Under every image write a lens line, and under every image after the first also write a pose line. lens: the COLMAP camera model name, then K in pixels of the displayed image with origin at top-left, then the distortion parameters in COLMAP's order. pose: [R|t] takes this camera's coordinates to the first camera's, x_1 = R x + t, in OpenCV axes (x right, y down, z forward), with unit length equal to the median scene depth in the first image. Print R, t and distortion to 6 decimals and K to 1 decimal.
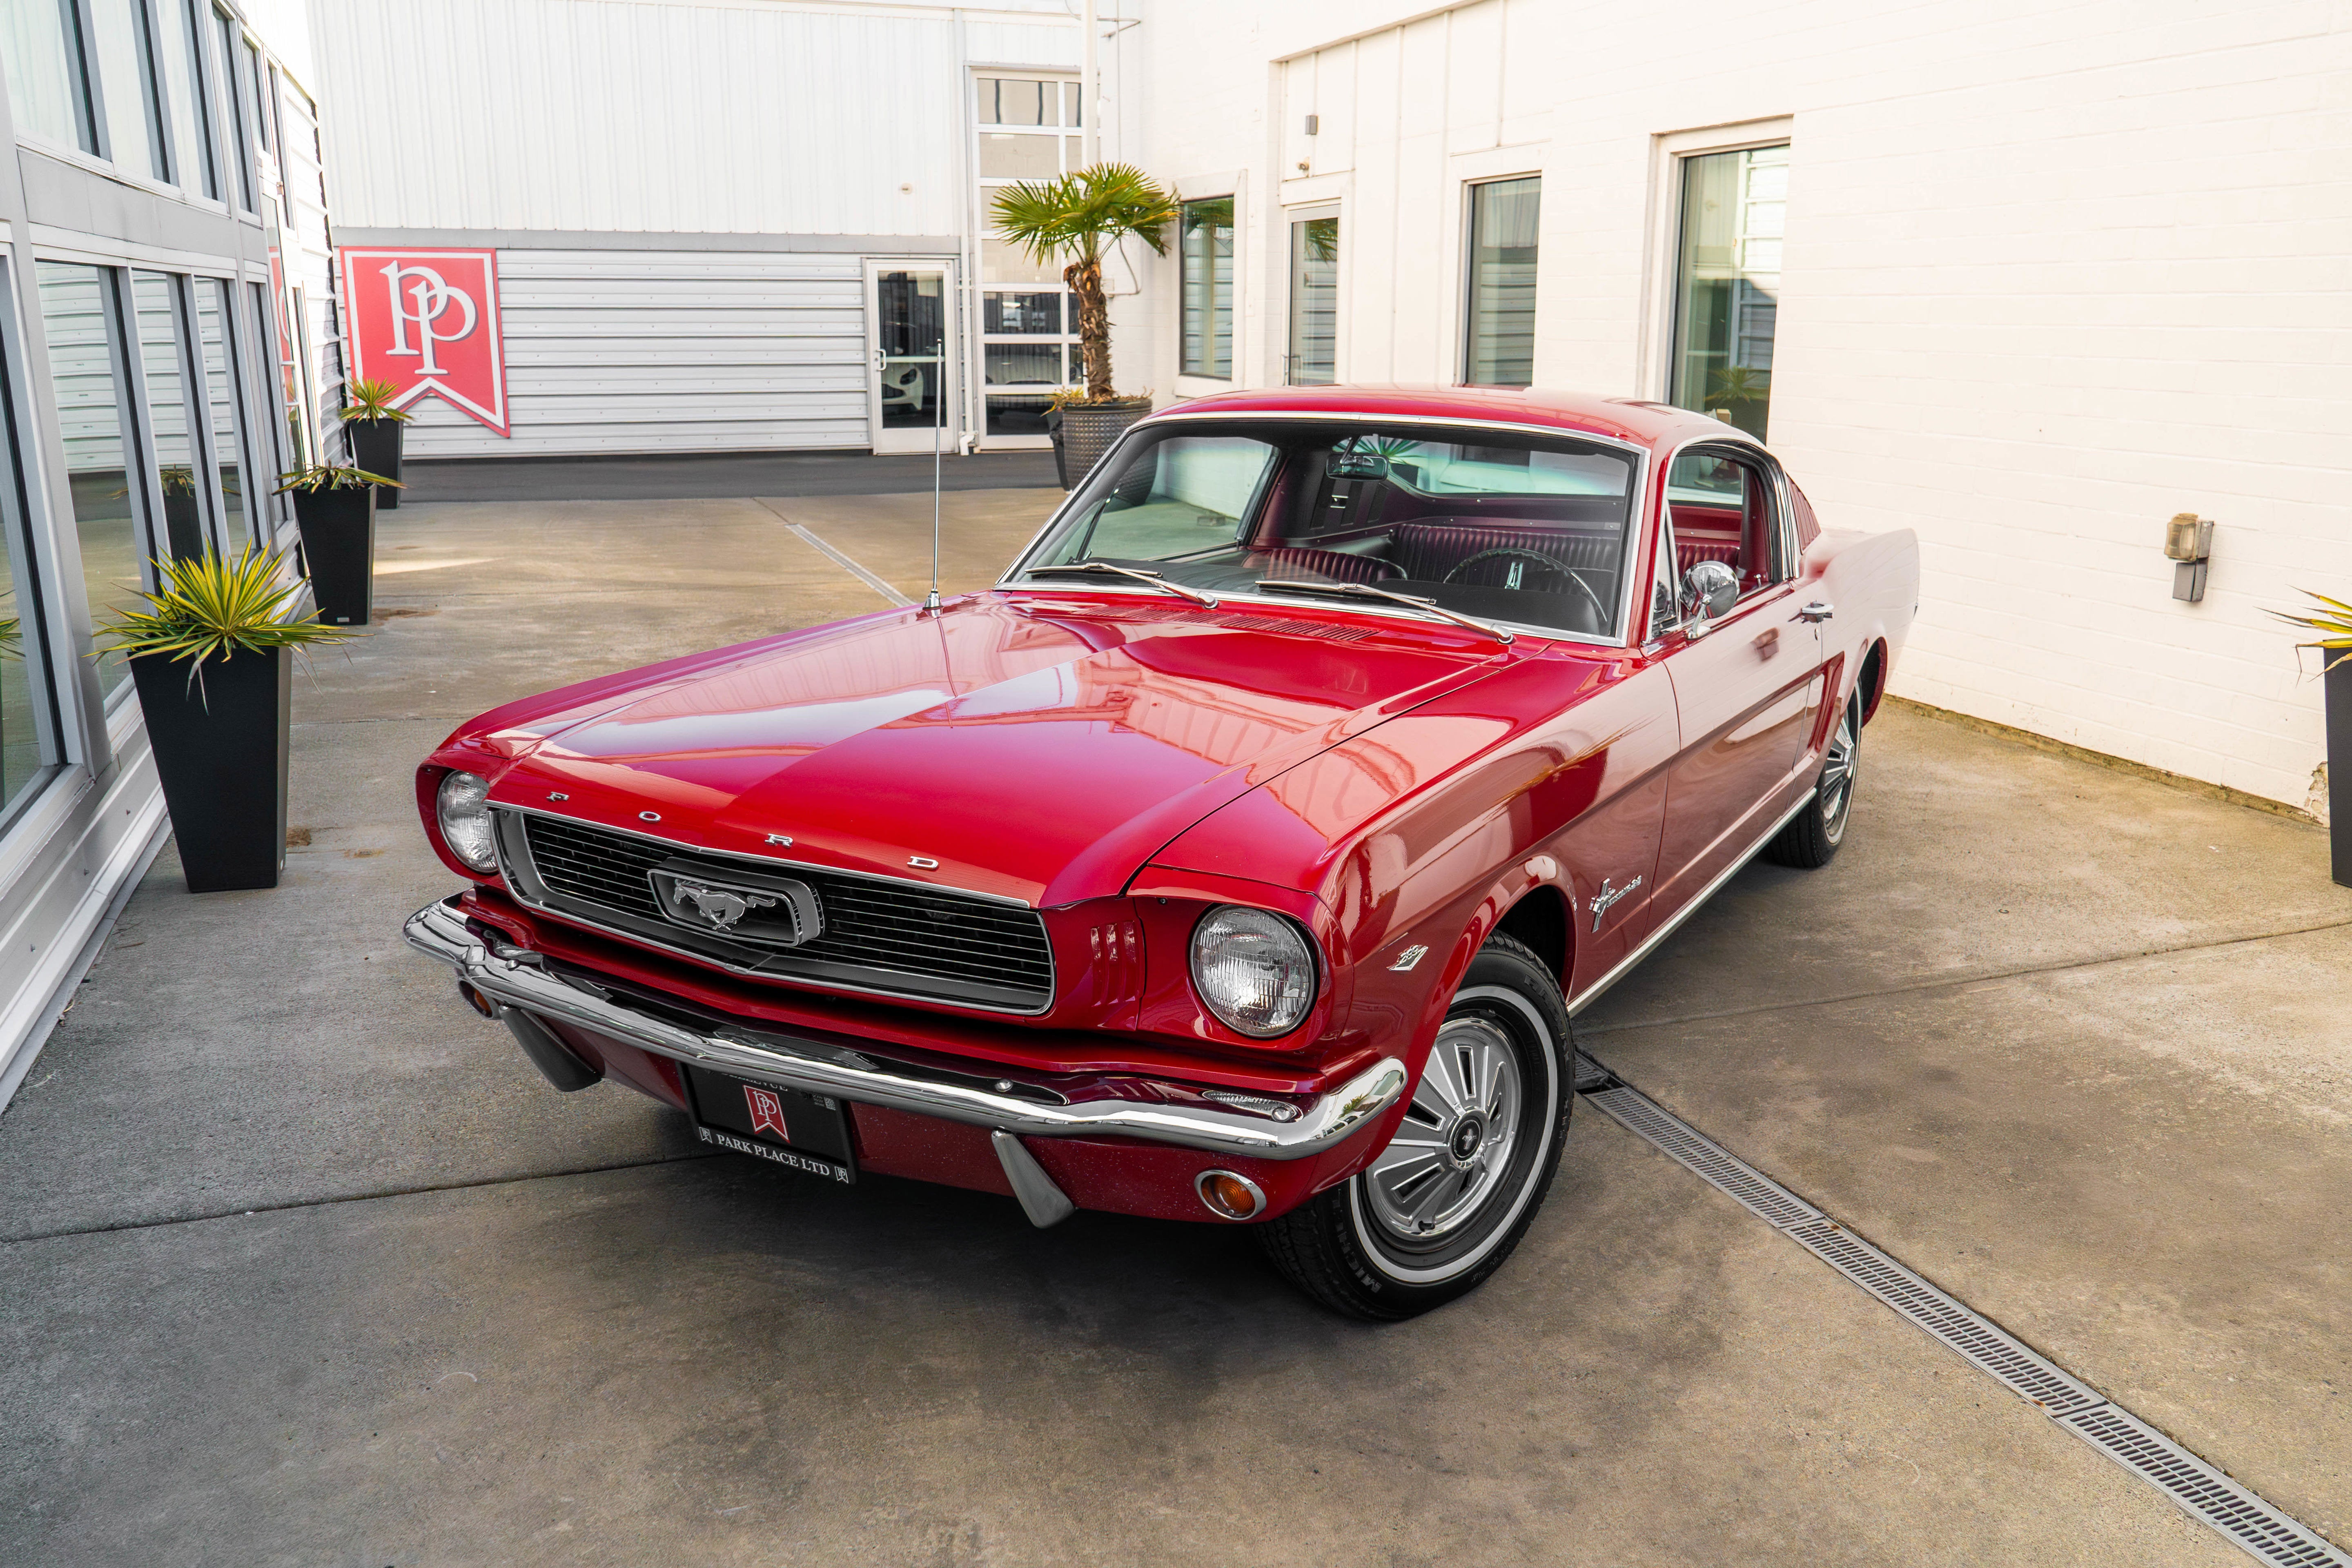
lens RADIAL K [[1952.7, 0, 1200.2], [0, 1952.7, 785.3], [0, 0, 1]] dist [-0.014362, -0.002451]
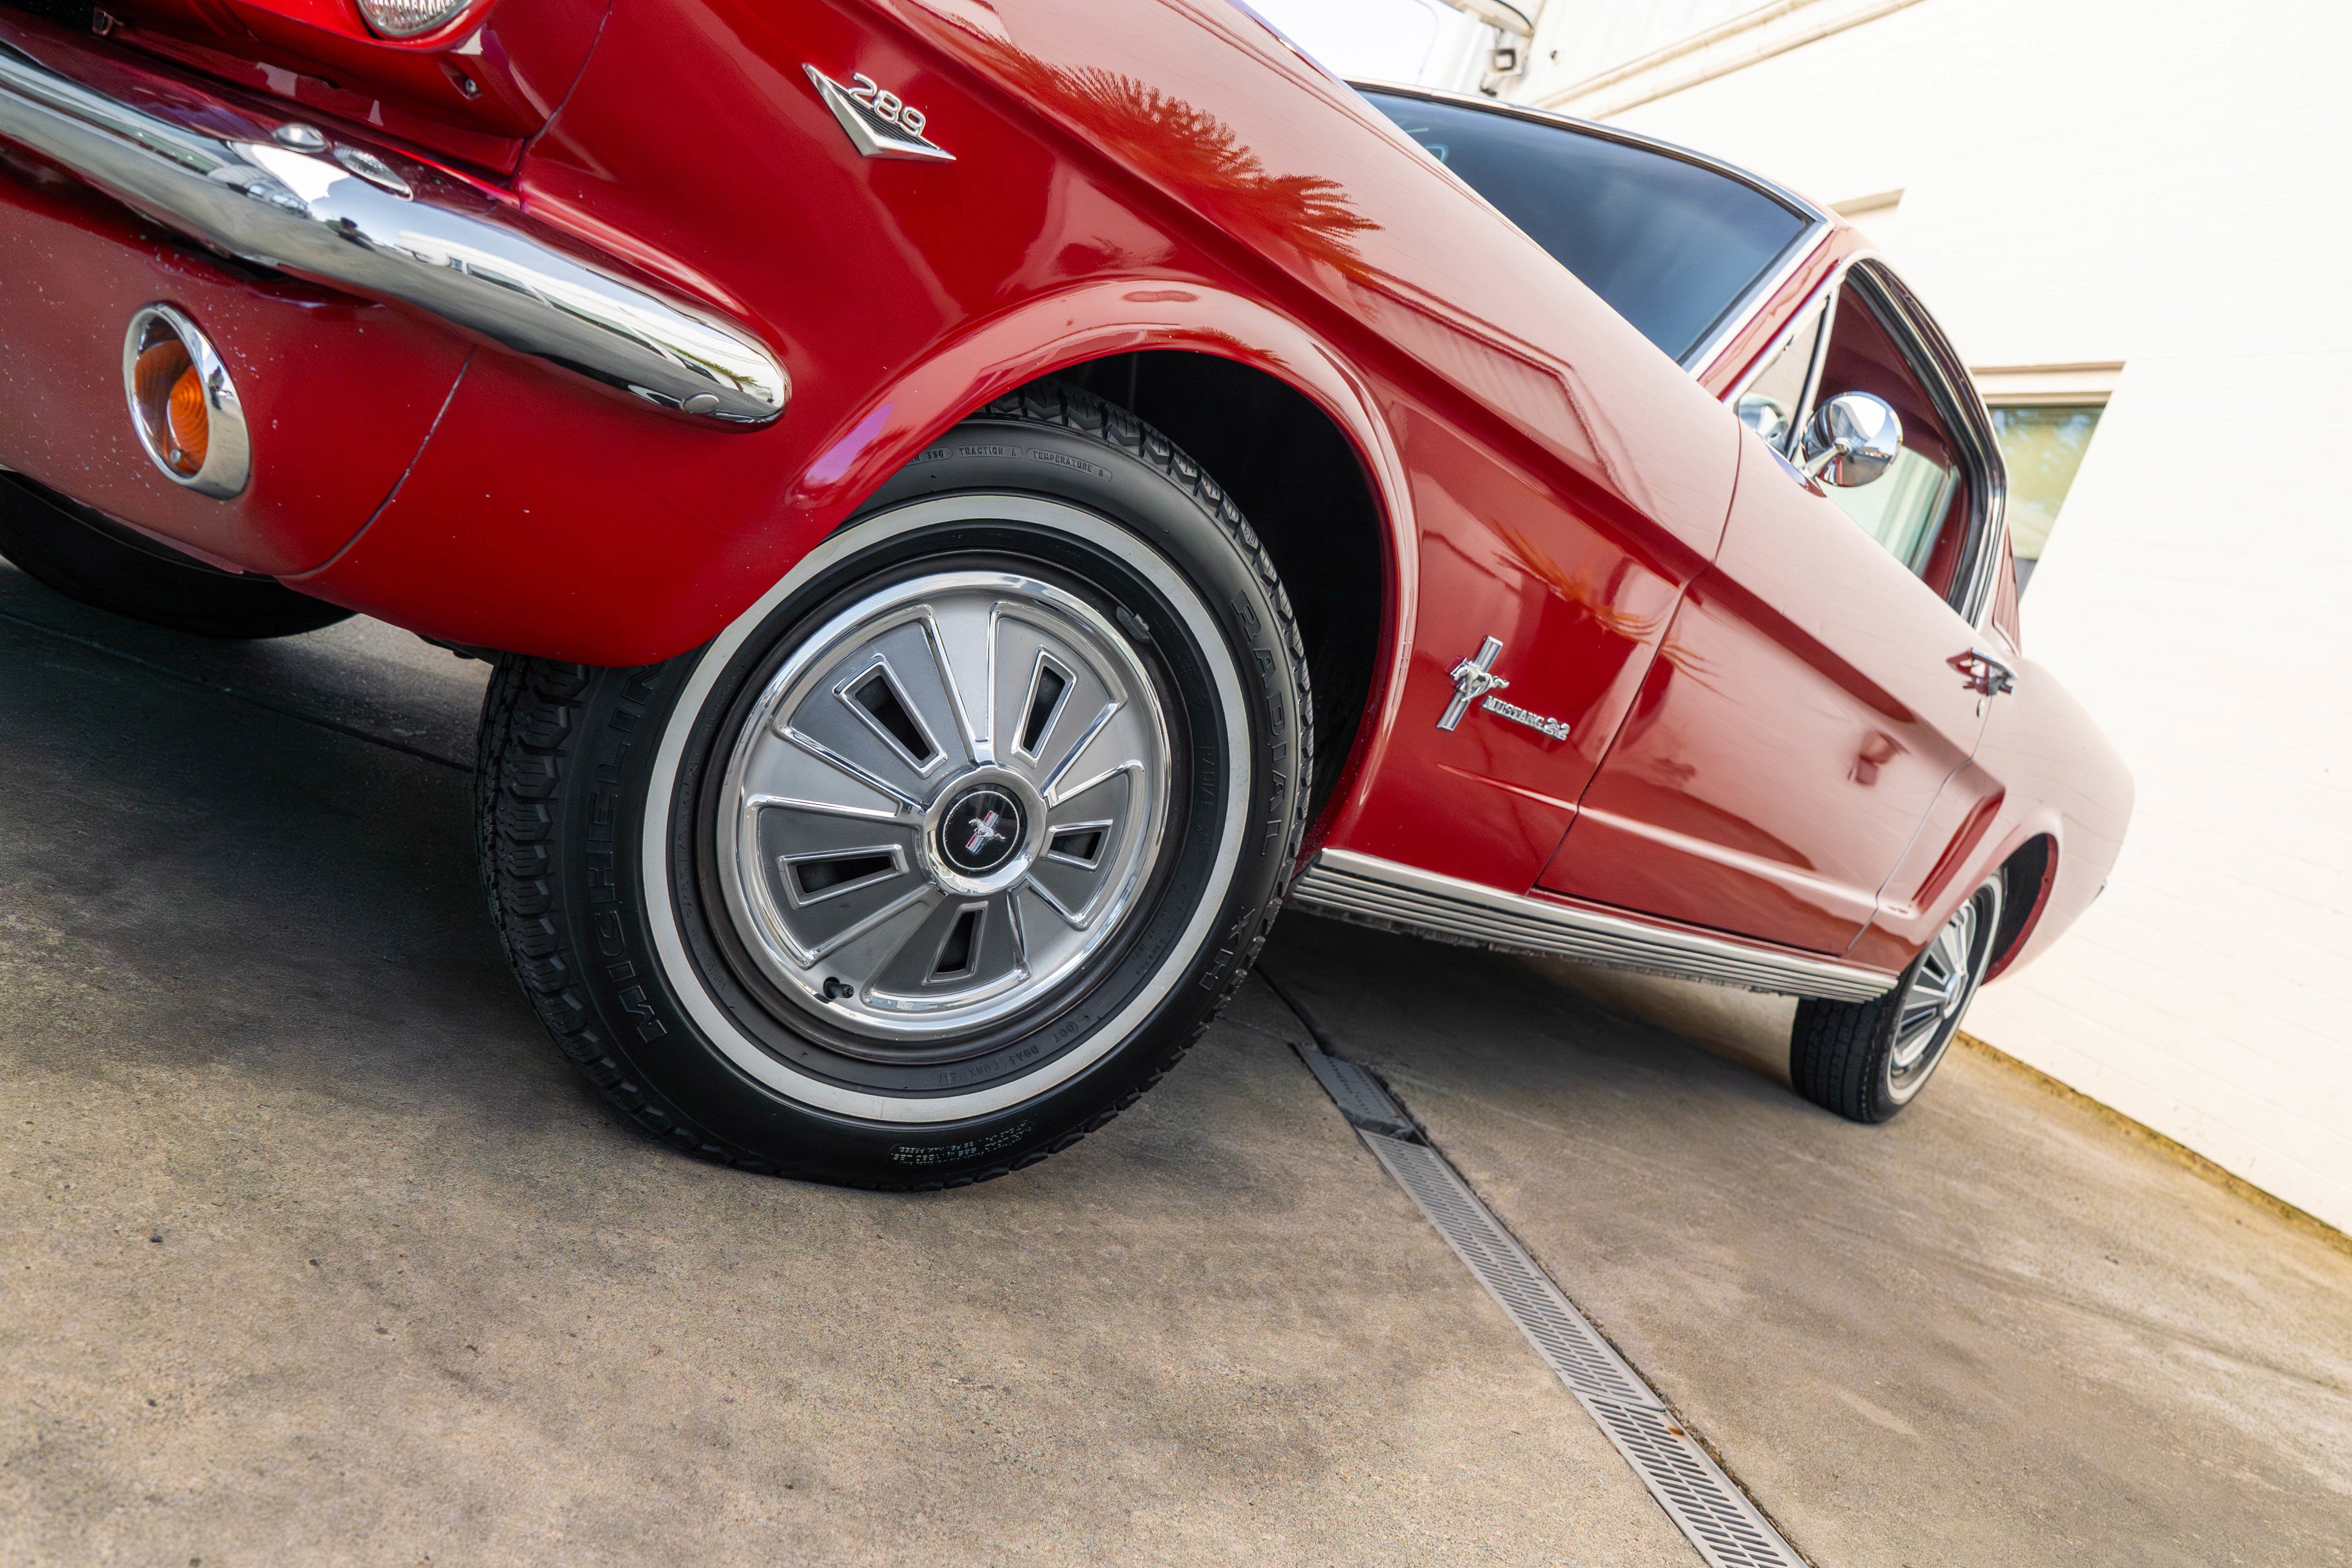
lens RADIAL K [[1952.7, 0, 1179.9], [0, 1952.7, 763.7], [0, 0, 1]] dist [-0.014362, -0.002451]
pose [[0.922739, 0.370904, -0.104800, 0.179892], [-0.383014, 0.912788, -0.141837, 0.172655], [0.043053, 0.171018, 0.984327, 0.434931]]
